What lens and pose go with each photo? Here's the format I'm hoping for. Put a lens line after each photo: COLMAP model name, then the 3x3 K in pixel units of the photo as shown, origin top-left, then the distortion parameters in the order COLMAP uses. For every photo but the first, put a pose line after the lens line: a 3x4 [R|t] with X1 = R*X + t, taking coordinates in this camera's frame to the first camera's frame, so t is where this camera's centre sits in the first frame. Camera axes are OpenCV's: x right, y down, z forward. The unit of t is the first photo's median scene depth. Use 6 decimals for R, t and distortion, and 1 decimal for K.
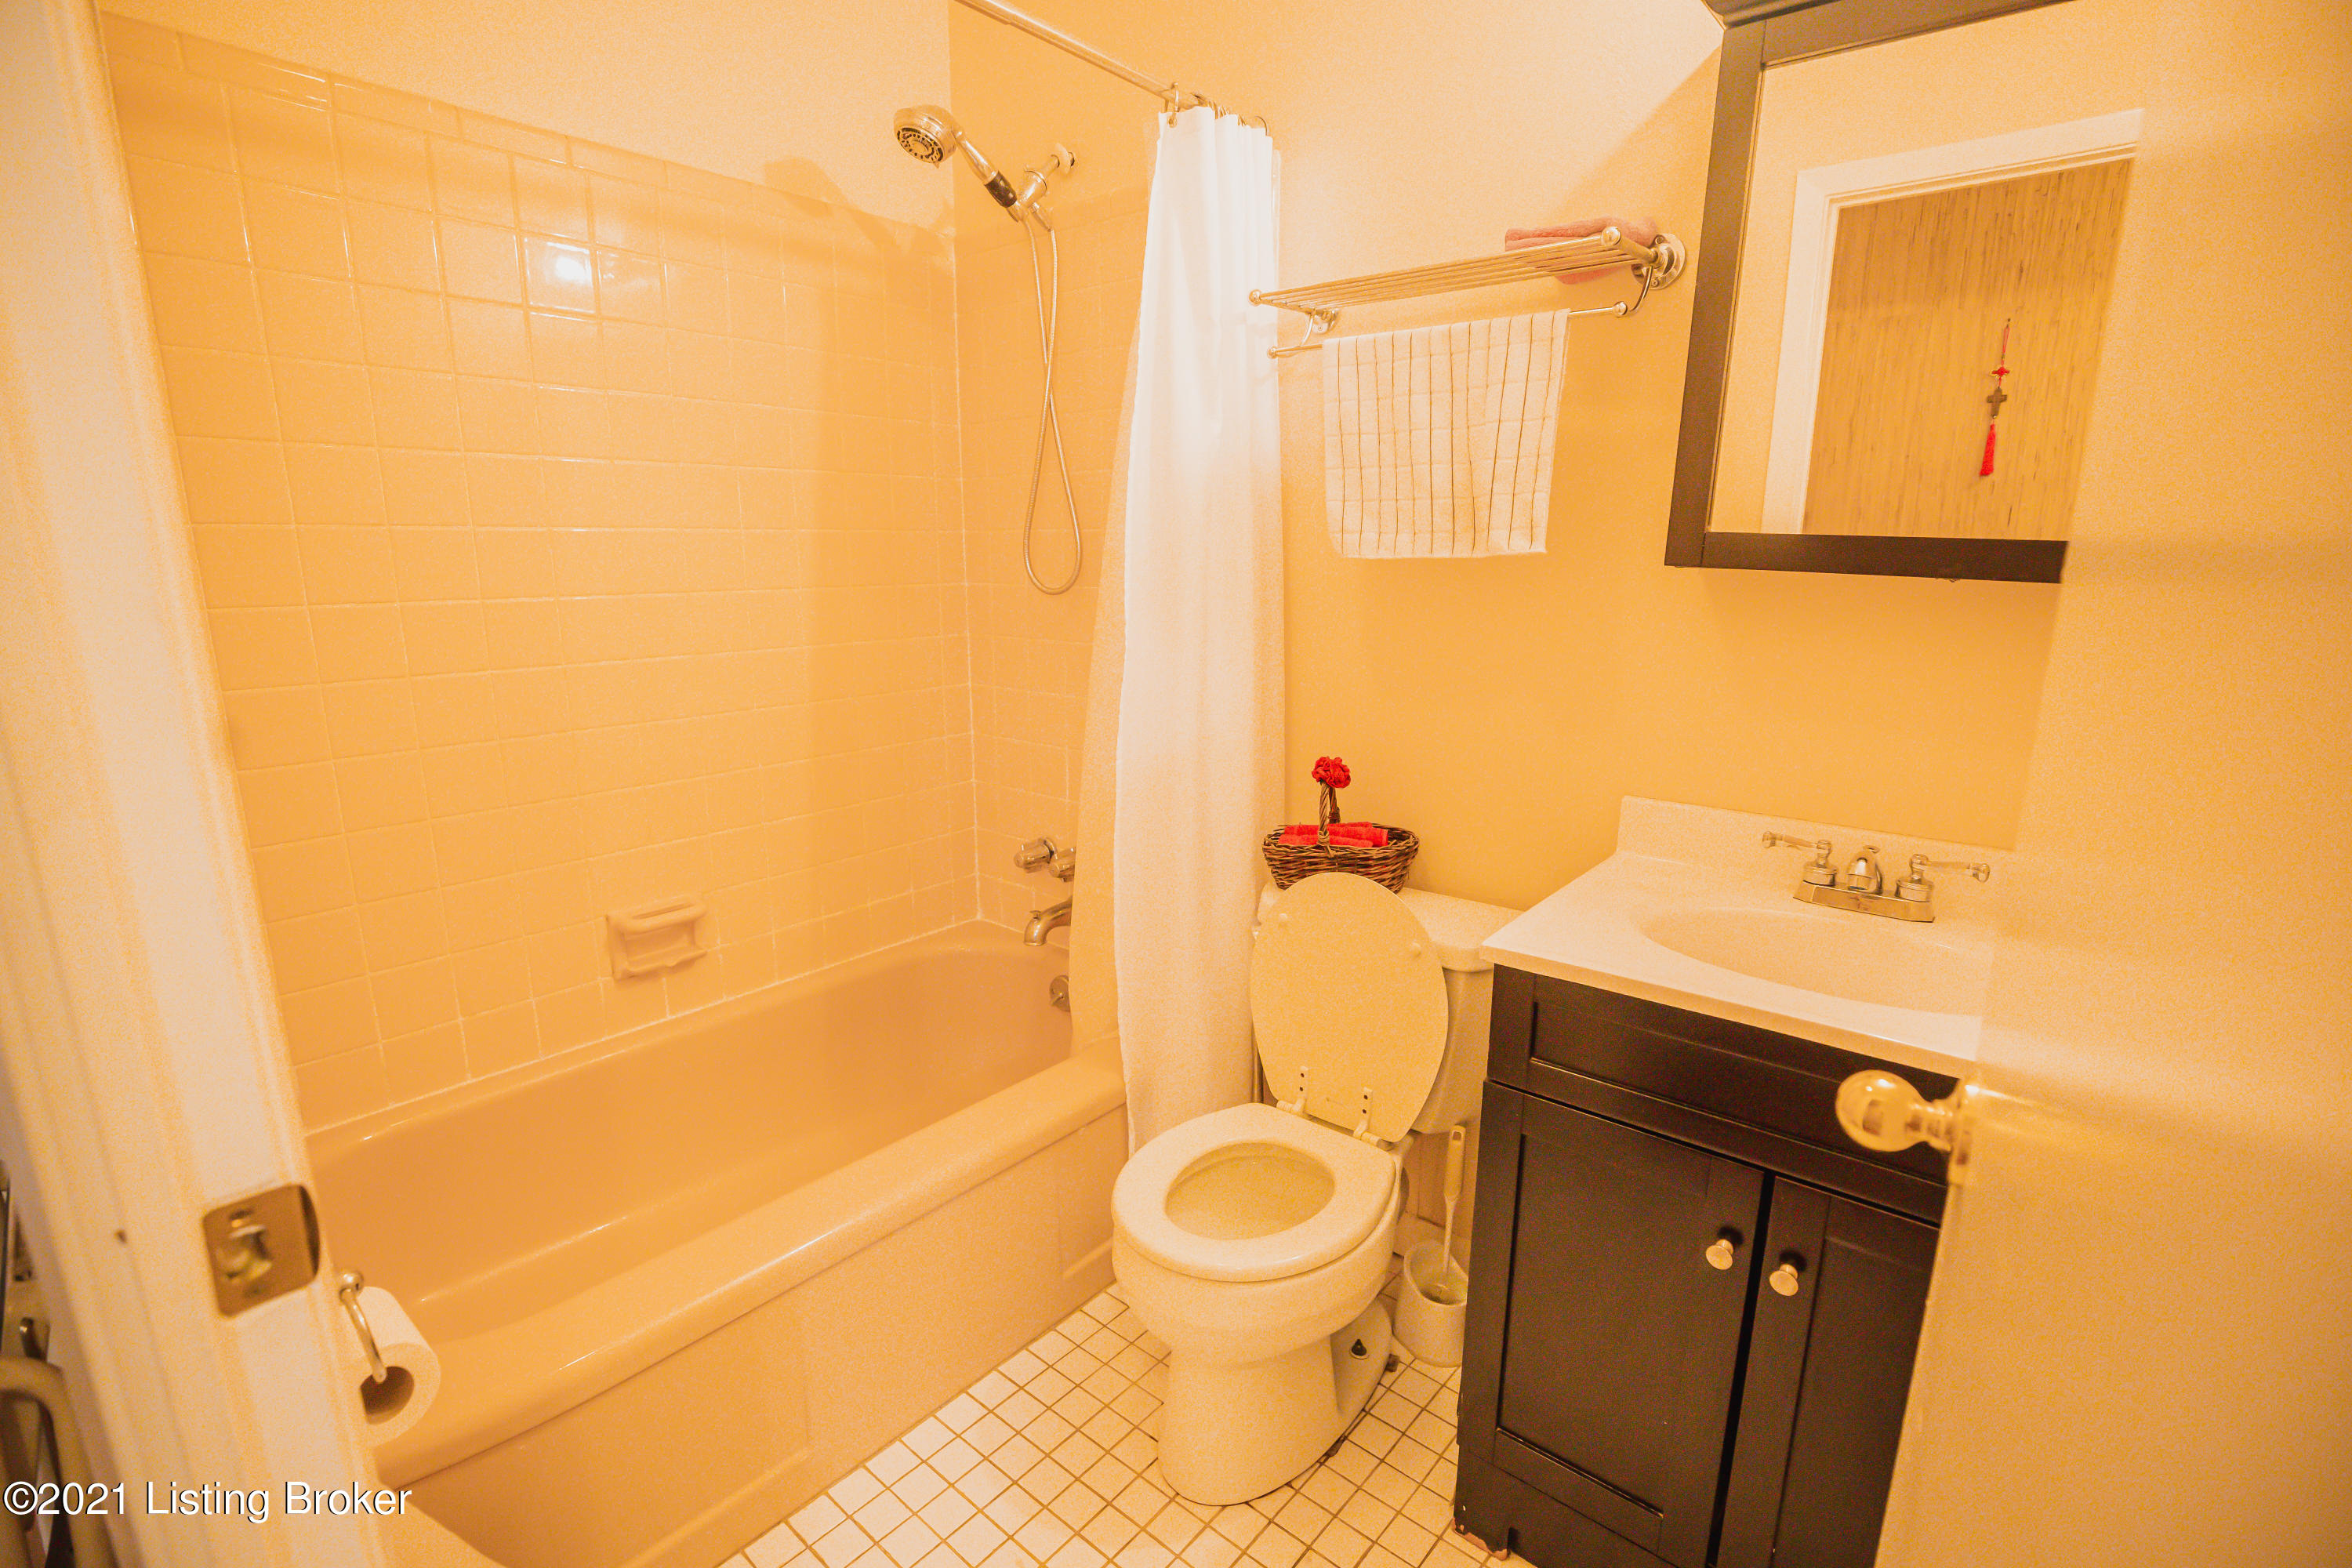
lens RADIAL K [[1078.4, 0, 1176.0], [0, 1078.4, 784.0], [0, 0, 1]] dist [-0.034404, 0.001012]
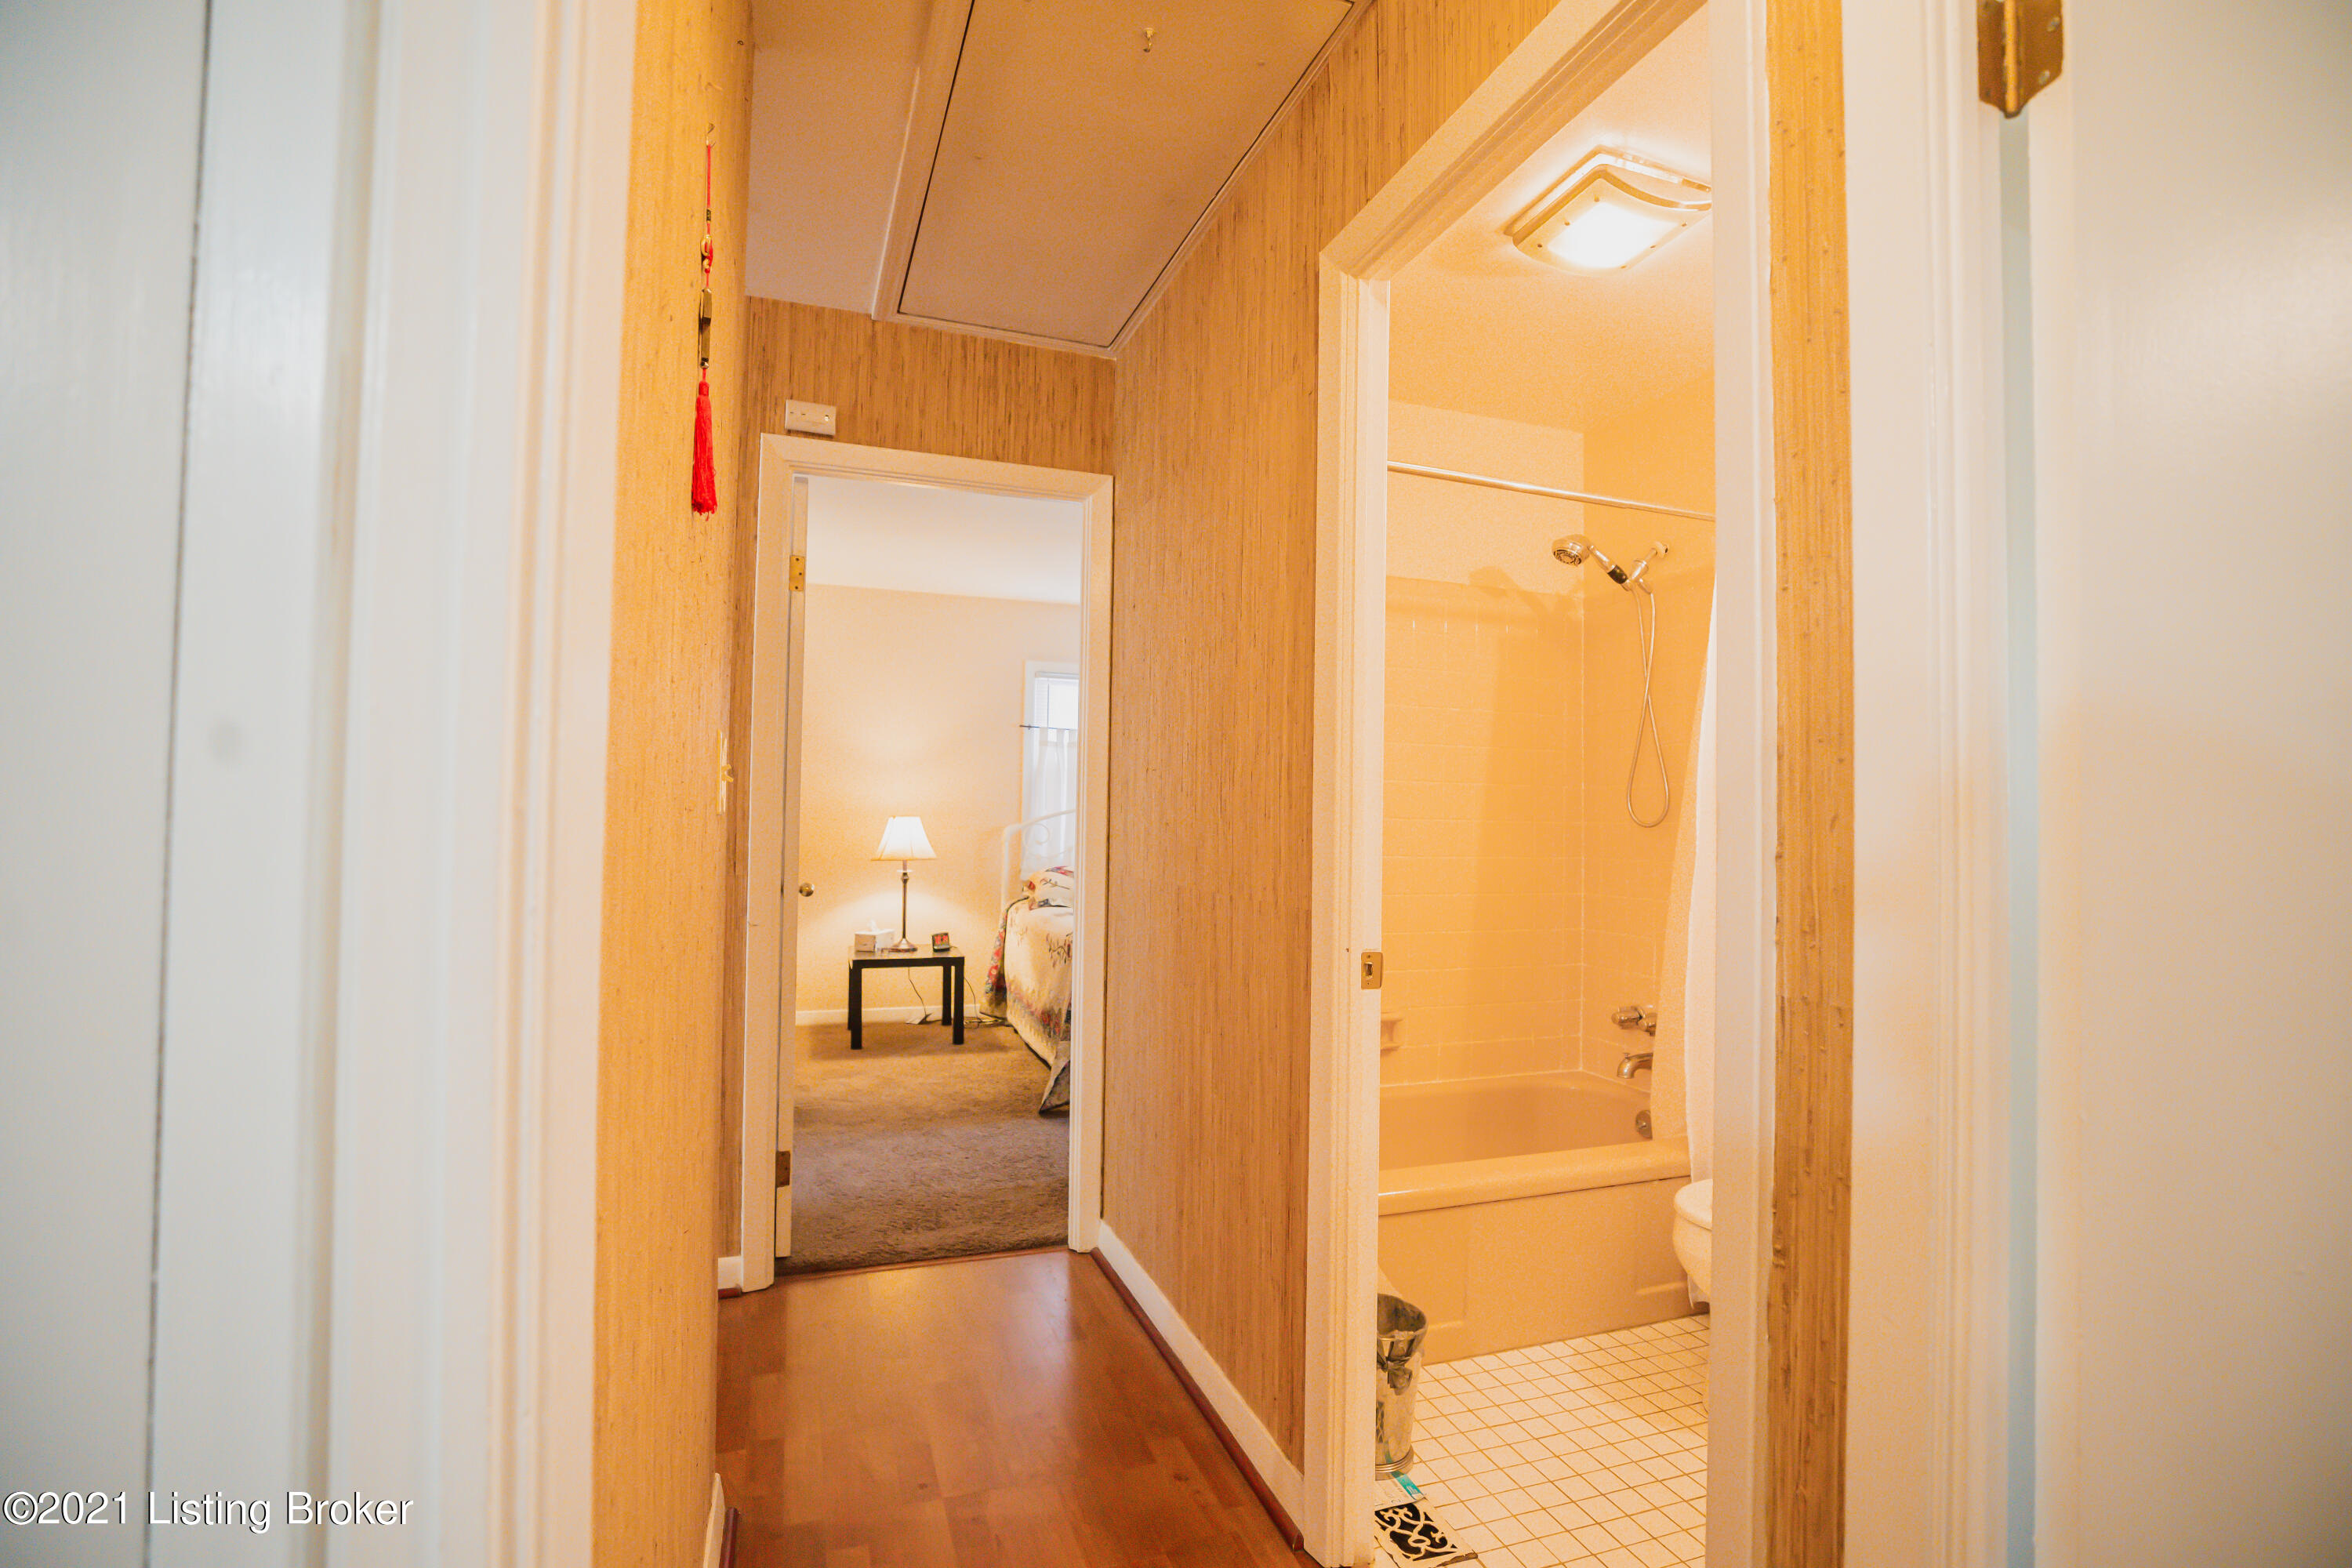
lens RADIAL K [[1078.4, 0, 1176.0], [0, 1078.4, 784.0], [0, 0, 1]] dist [-0.034404, 0.001012]
pose [[0.862766, -0.005046, -0.505579, 0.073042], [-0.125386, 0.966579, -0.223616, 0.183115], [0.489810, 0.256321, 0.833298, -0.566656]]
